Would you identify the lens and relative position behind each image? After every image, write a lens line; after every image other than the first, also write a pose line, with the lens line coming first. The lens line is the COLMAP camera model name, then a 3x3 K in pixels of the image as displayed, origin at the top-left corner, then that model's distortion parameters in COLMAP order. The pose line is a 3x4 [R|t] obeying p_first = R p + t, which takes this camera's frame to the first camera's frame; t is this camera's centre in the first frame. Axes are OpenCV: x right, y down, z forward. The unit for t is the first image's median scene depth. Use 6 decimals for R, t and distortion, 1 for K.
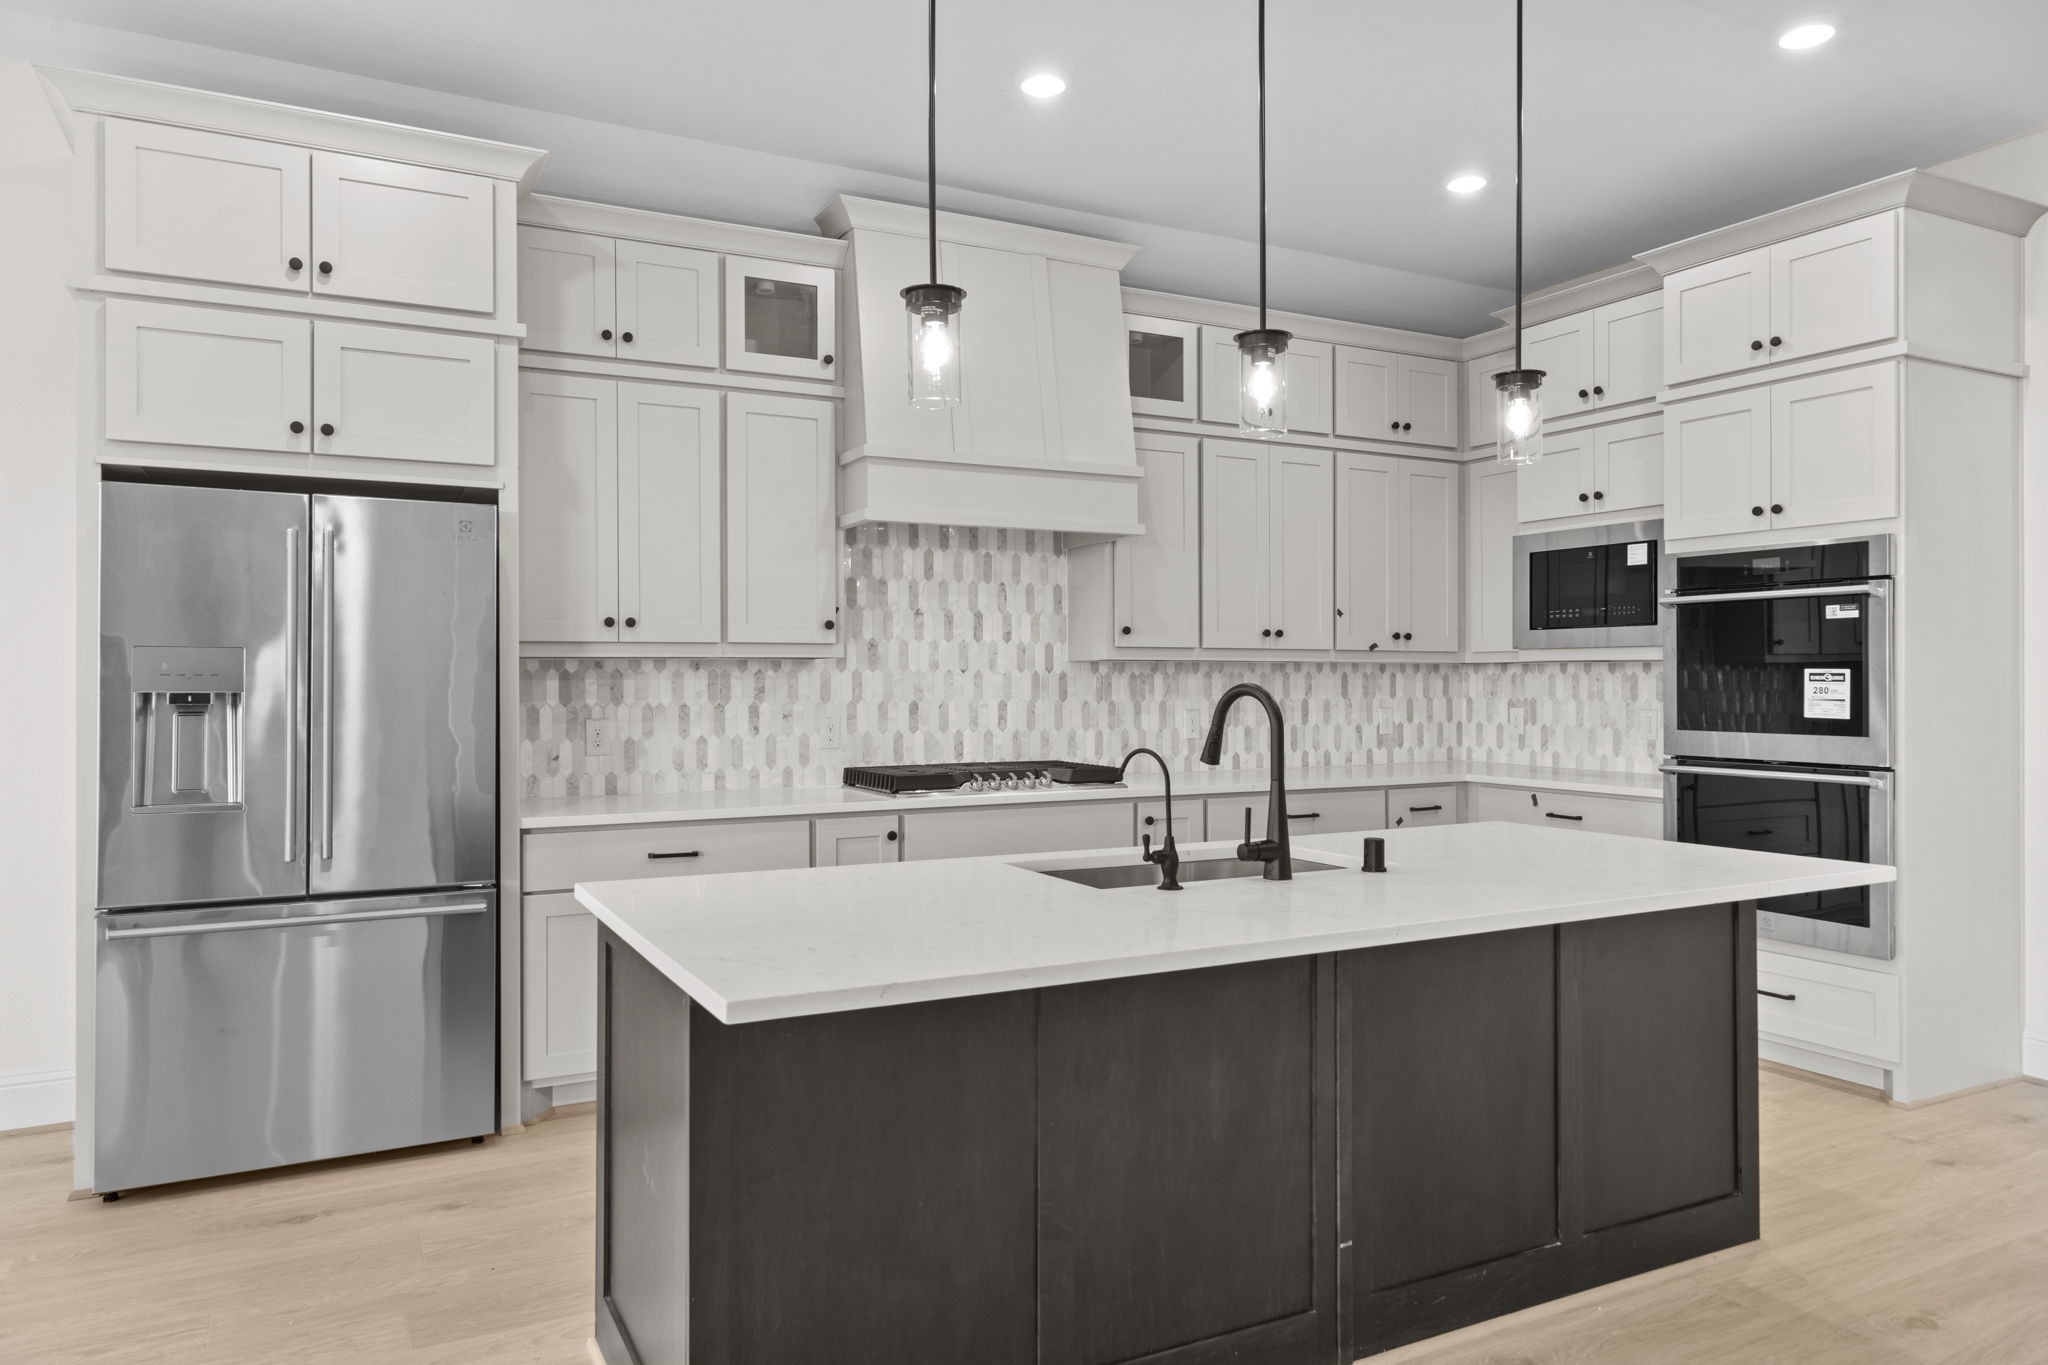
lens RADIAL K [[1352.5, 0, 1015.2], [0, 1352.5, 670.7], [0, 0, 1]] dist [0.003609, 0.002720]
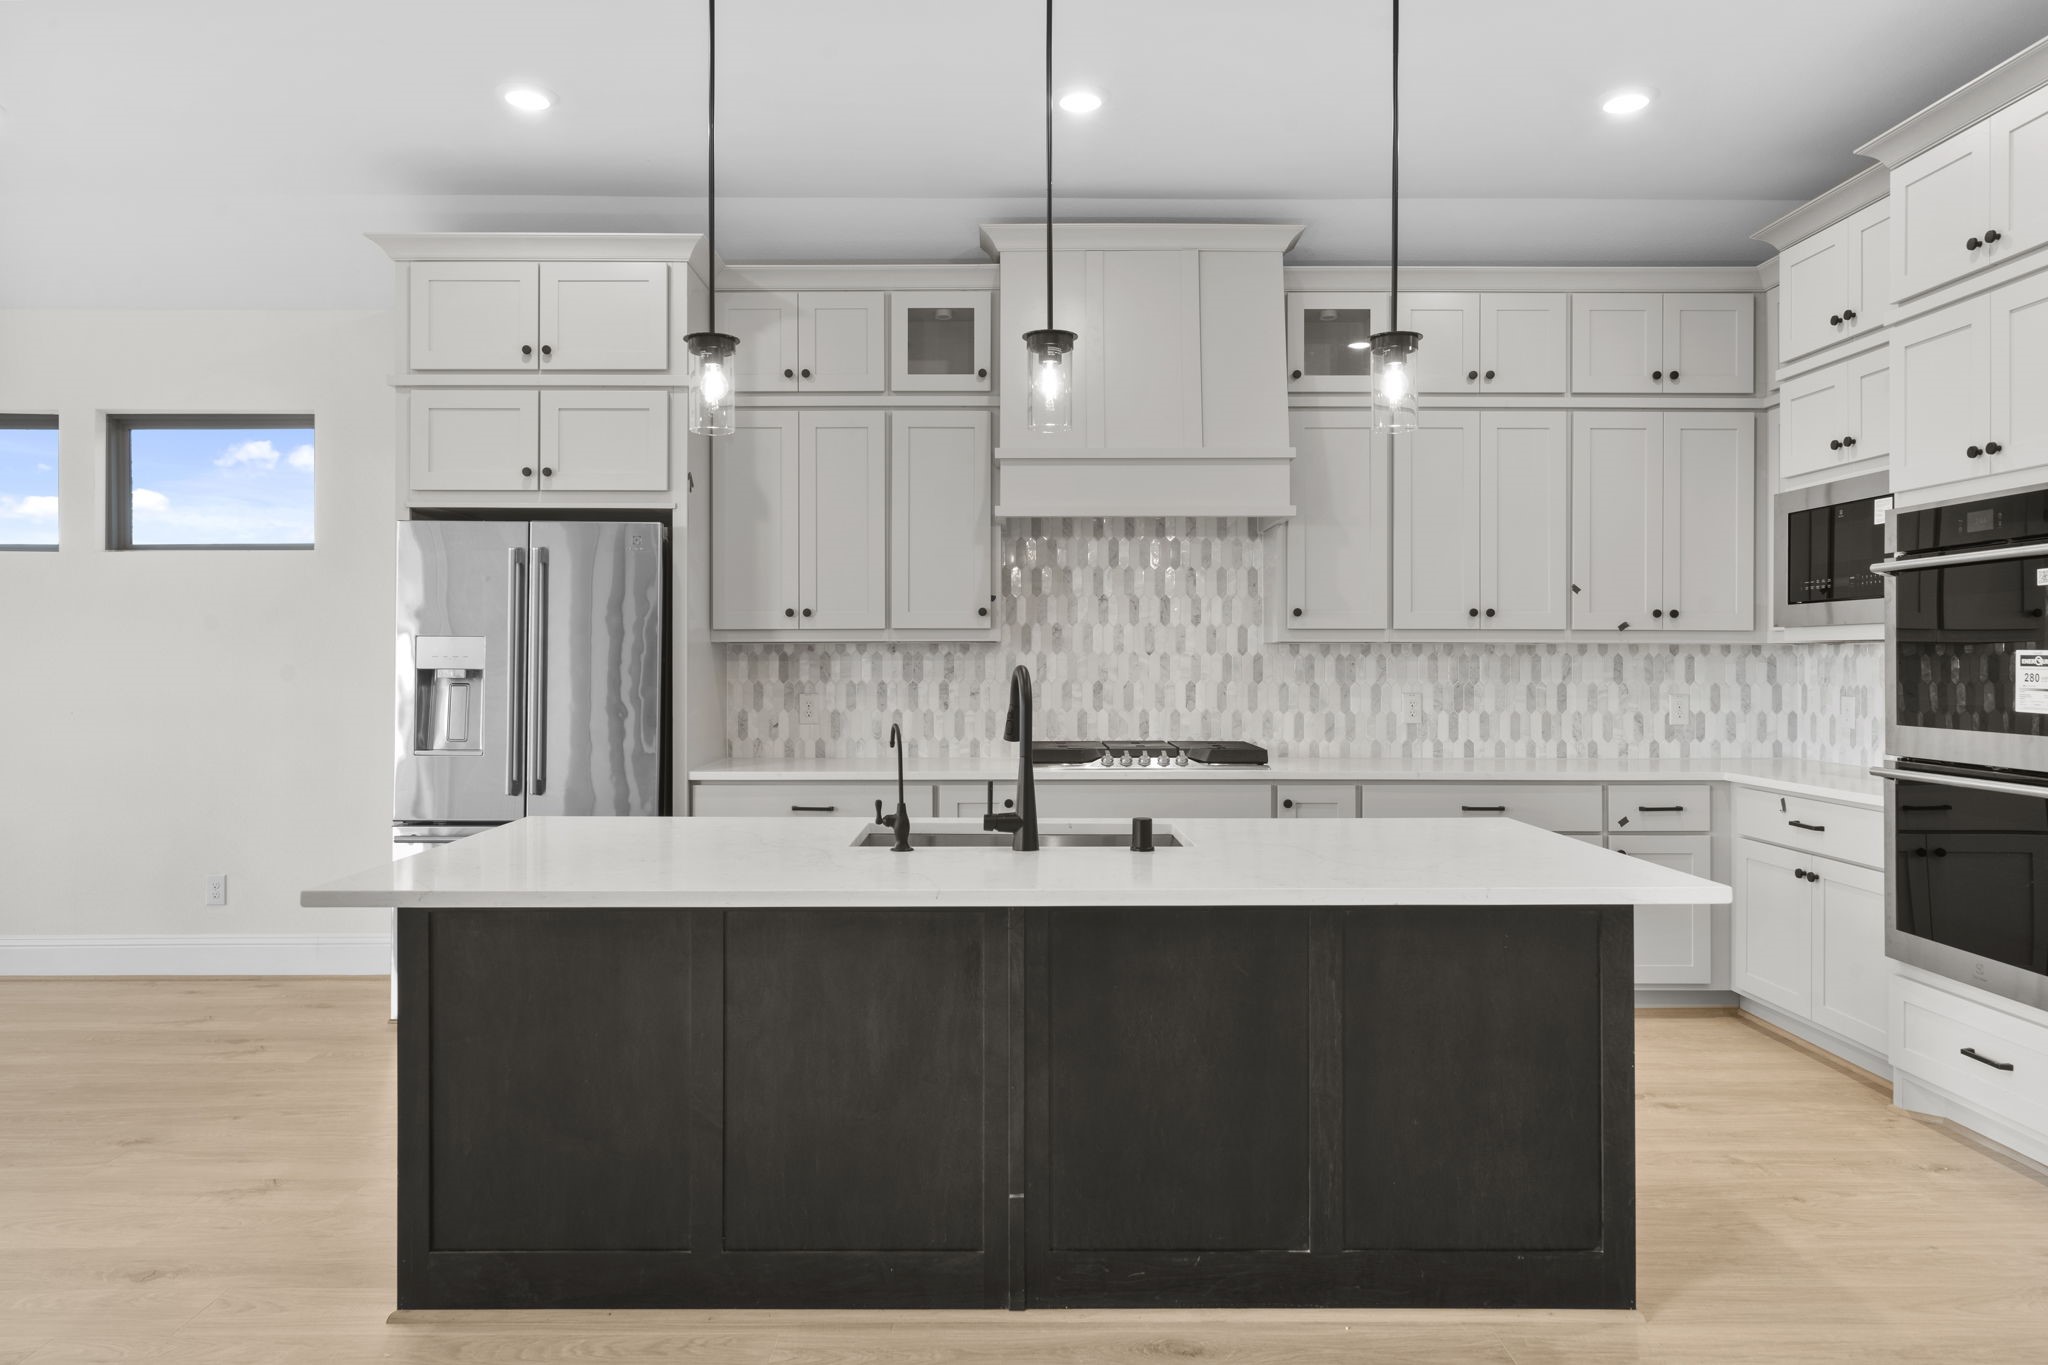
lens RADIAL K [[1330.1, 0, 1015.9], [0, 1330.1, 656.1], [0, 0, 1]] dist [0.002909, -0.000332]
pose [[0.886164, 0.000575, -0.463370, 0.356364], [0.000572, 0.999997, 0.002334, -0.000018], [0.463370, -0.002333, 0.886162, 0.039379]]
